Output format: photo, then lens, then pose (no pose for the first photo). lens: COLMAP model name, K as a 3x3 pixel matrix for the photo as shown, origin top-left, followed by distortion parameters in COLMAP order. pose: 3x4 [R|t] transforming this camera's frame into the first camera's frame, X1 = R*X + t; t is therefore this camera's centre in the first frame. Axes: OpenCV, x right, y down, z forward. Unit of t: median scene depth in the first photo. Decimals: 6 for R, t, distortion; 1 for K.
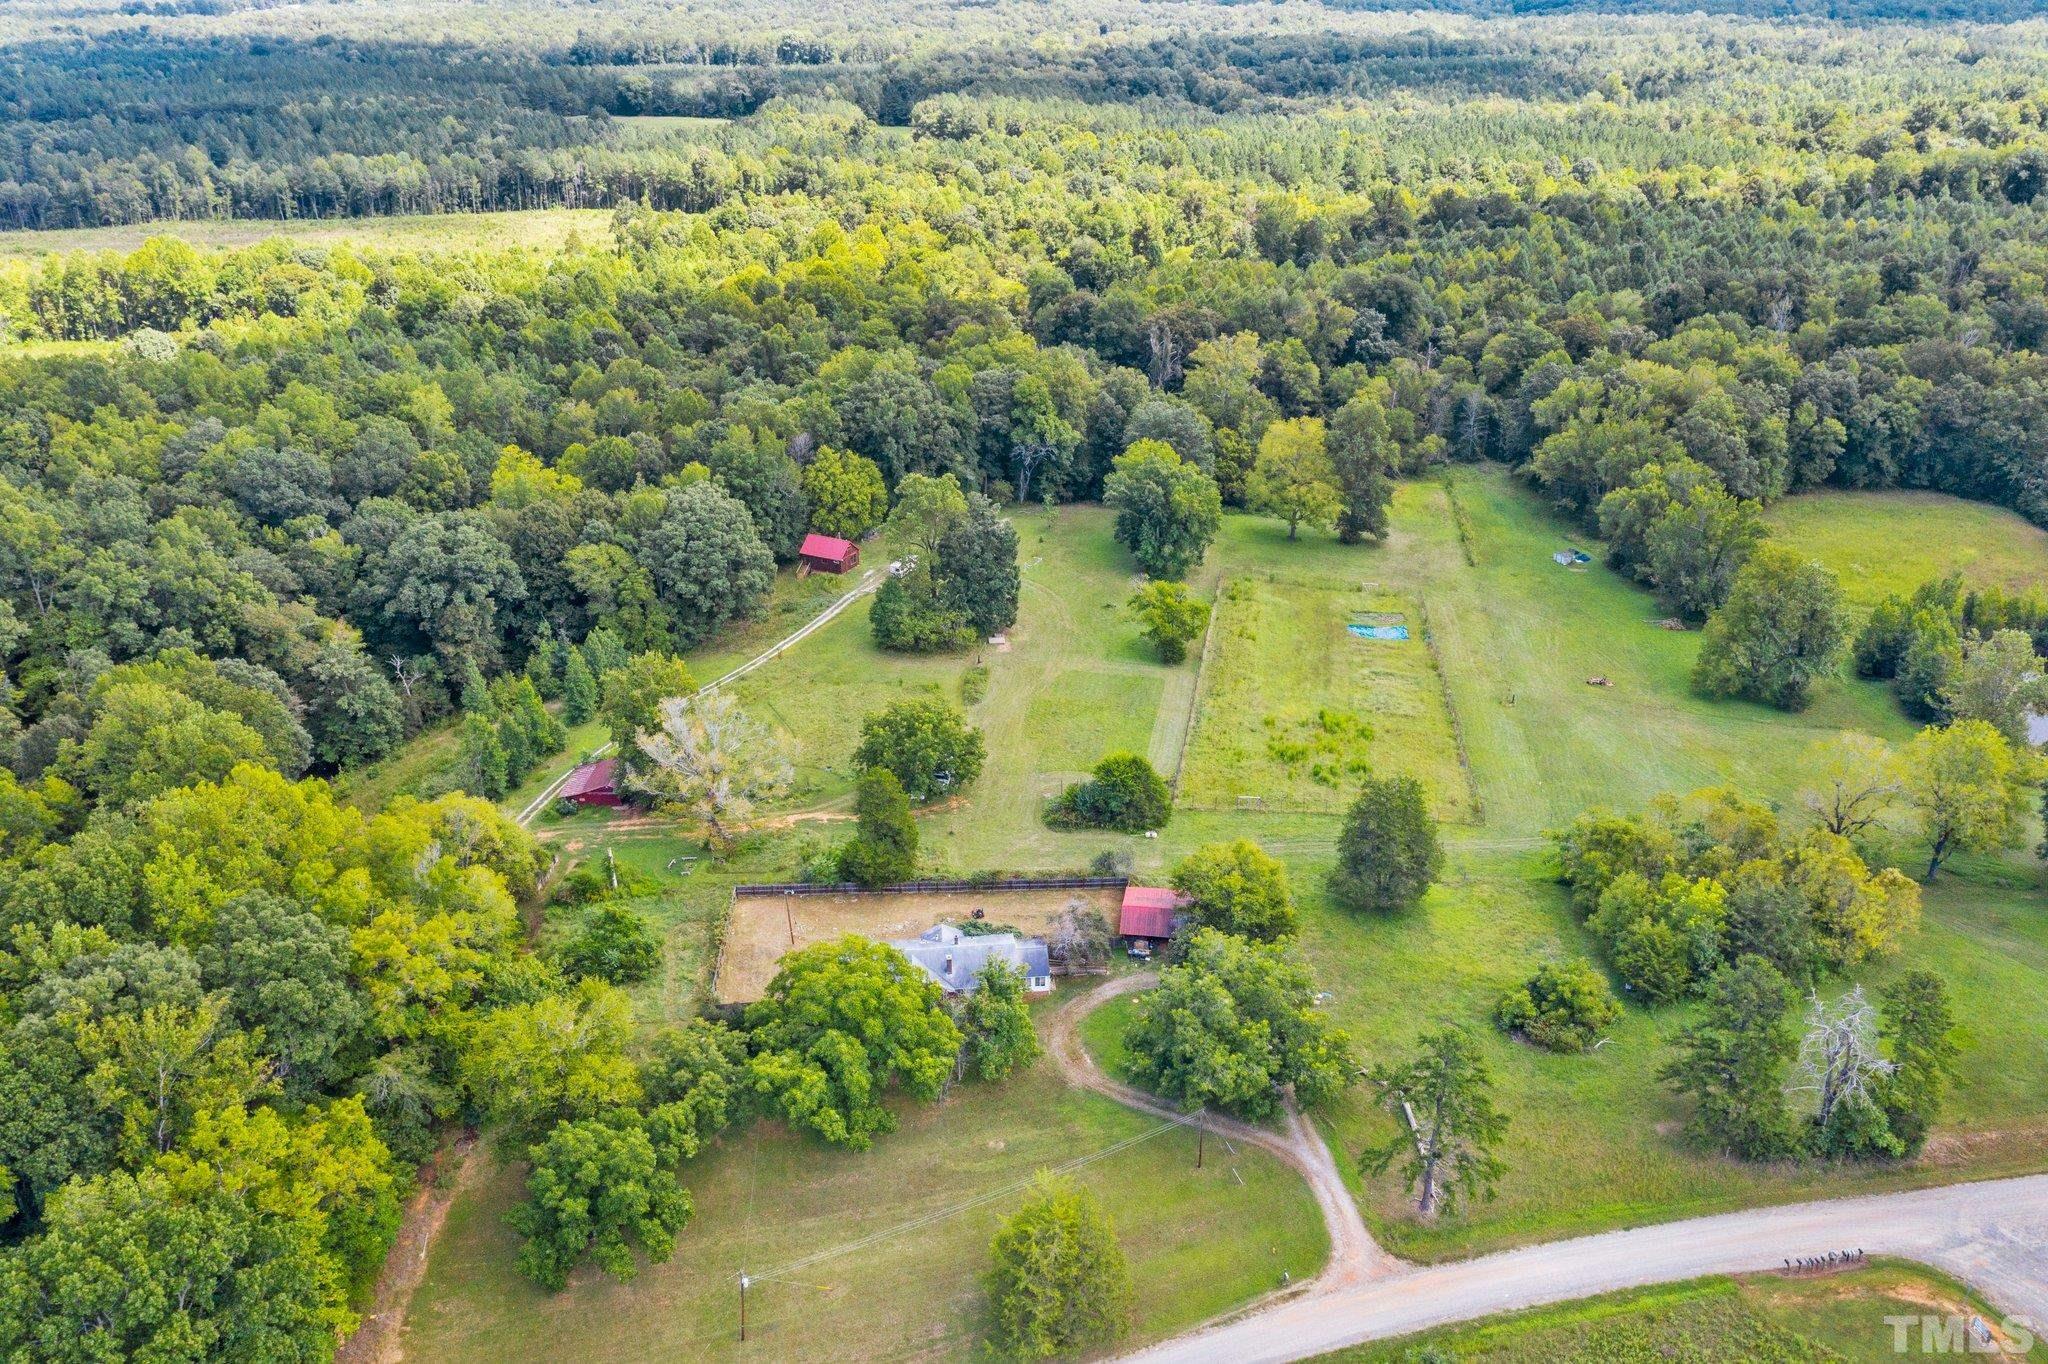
lens RADIAL K [[1622.0, 0, 1024.0], [0, 1622.0, 682.0], [0, 0, 1]] dist [-0.002004, -0.001115]
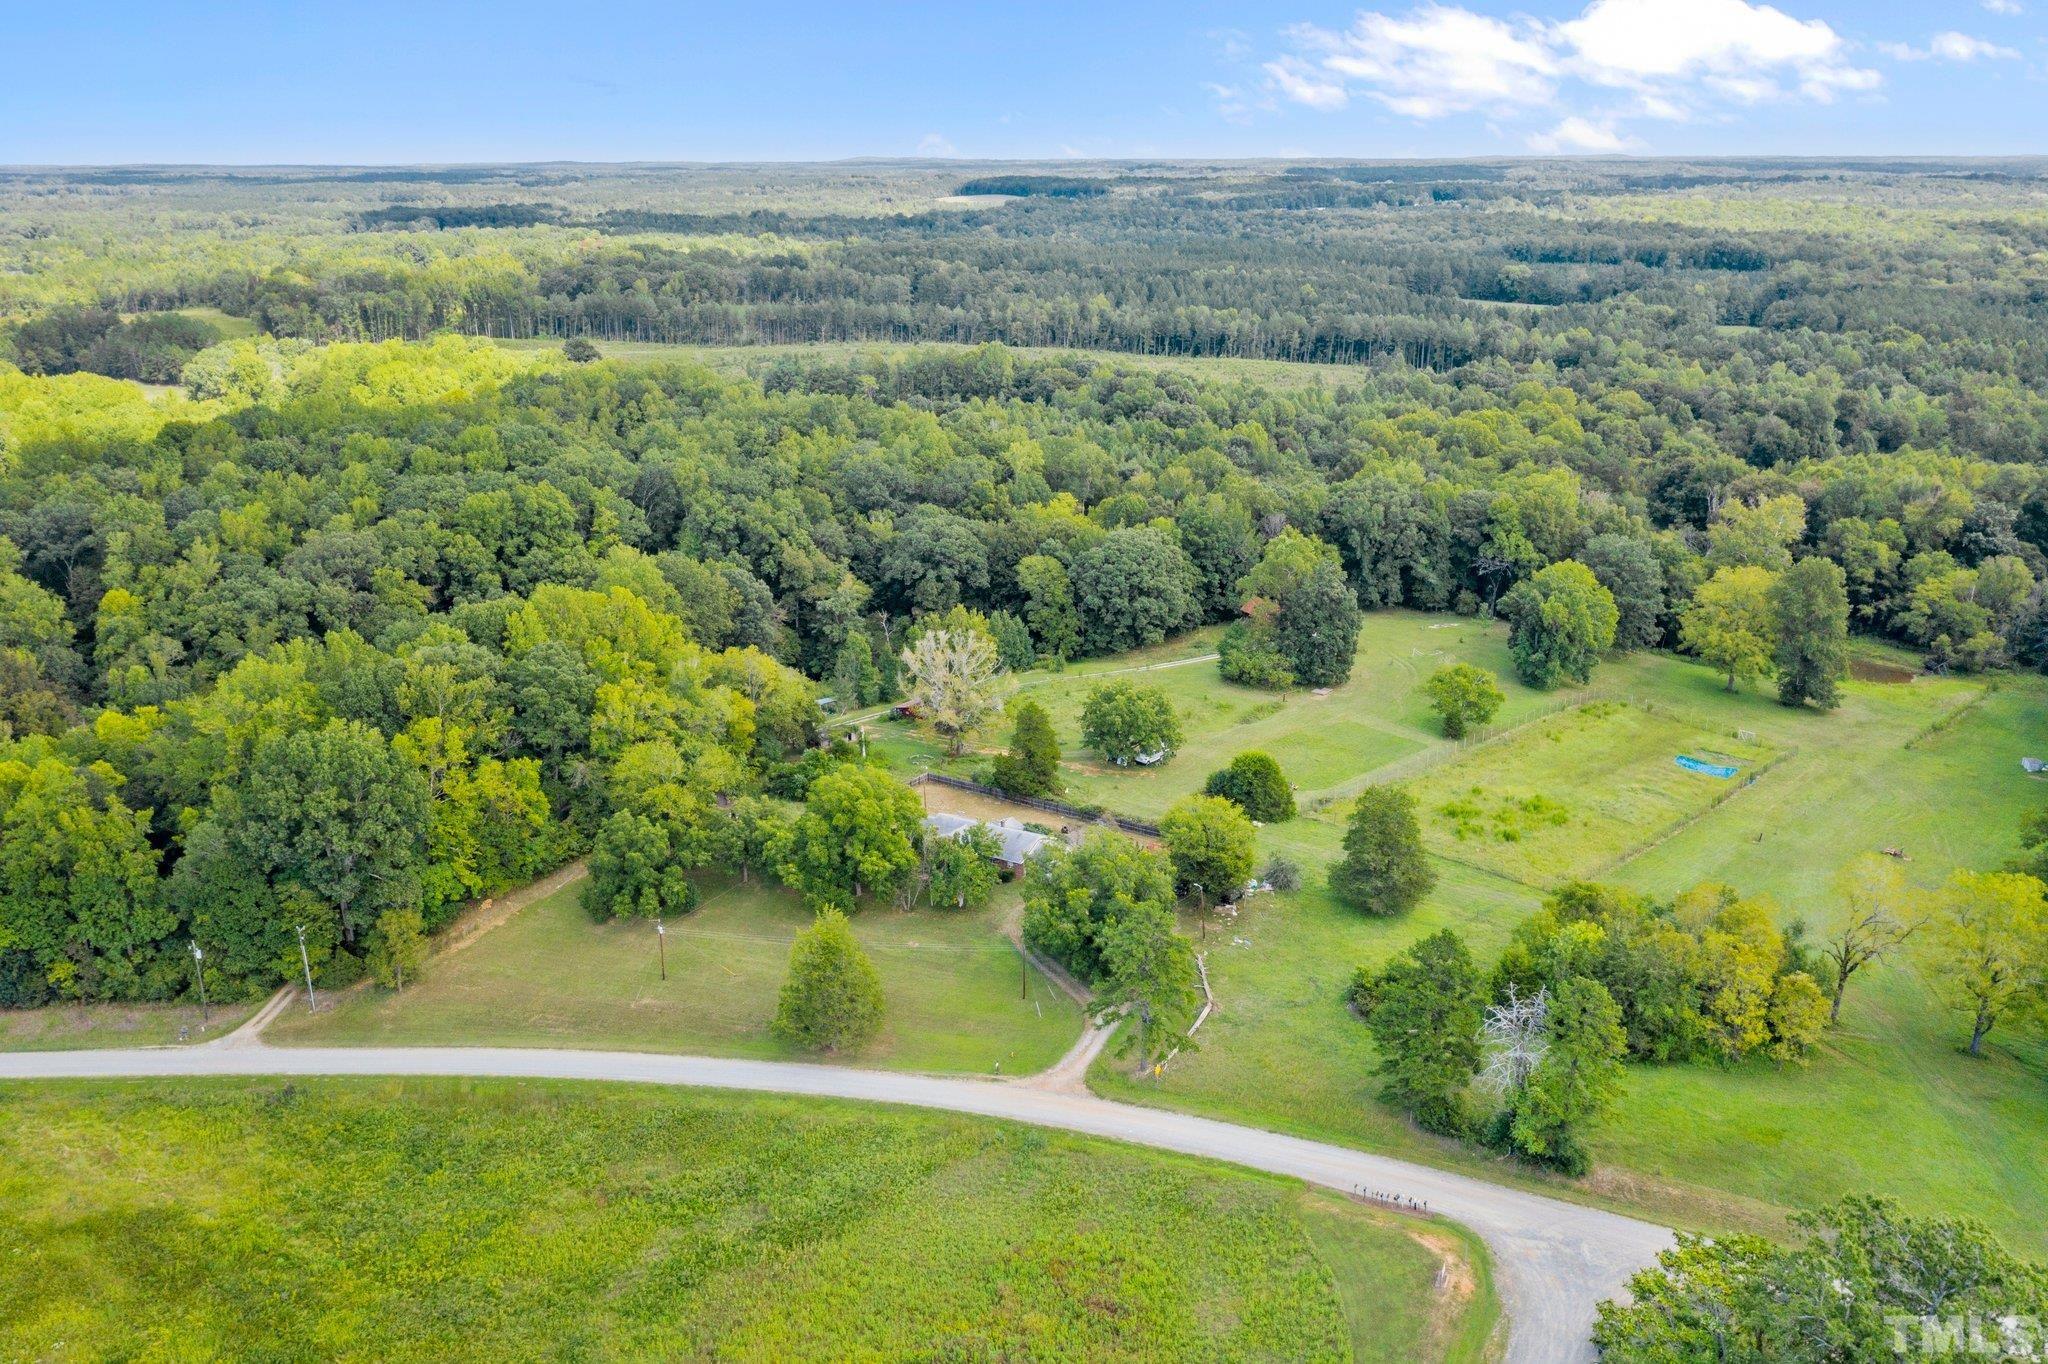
lens RADIAL K [[1628.0, 0, 1024.0], [0, 1628.0, 682.0], [0, 0, 1]] dist [0.000356, -0.000062]
pose [[0.817730, 0.186555, -0.544533, 0.412603], [-0.251919, 0.966599, -0.047156, 0.069810], [0.517547, 0.175739, 0.837413, -0.043823]]
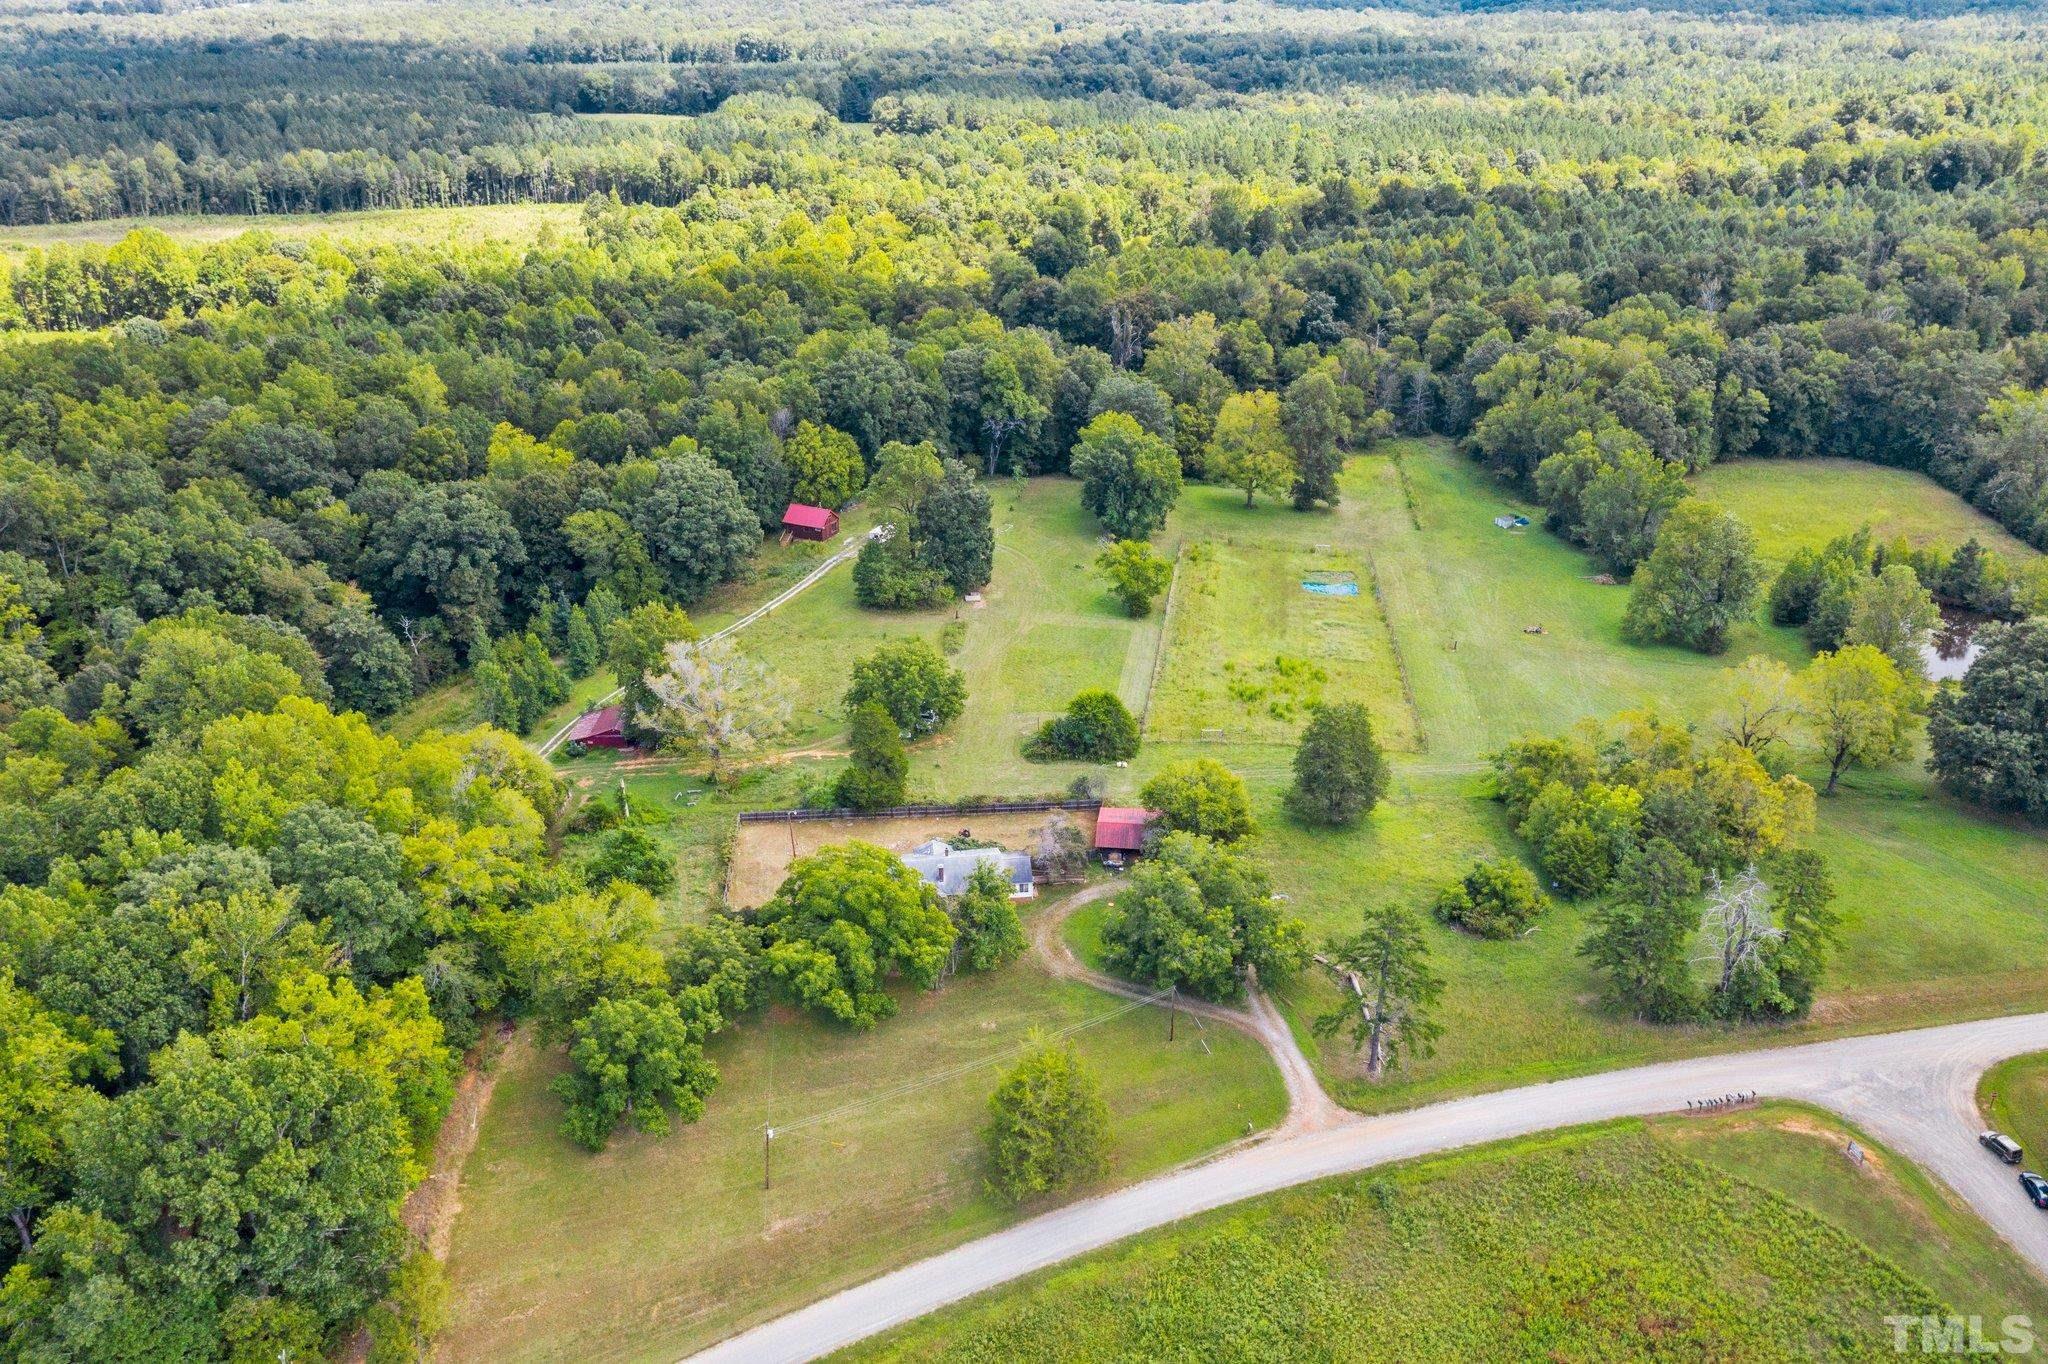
lens RADIAL K [[1628.0, 0, 1024.0], [0, 1628.0, 682.0], [0, 0, 1]] dist [0.000356, -0.000062]
pose [[0.999628, -0.011407, 0.024781, -0.010043], [0.011433, 0.999934, -0.000886, 0.029540], [-0.024769, 0.001169, 0.999693, -0.064648]]
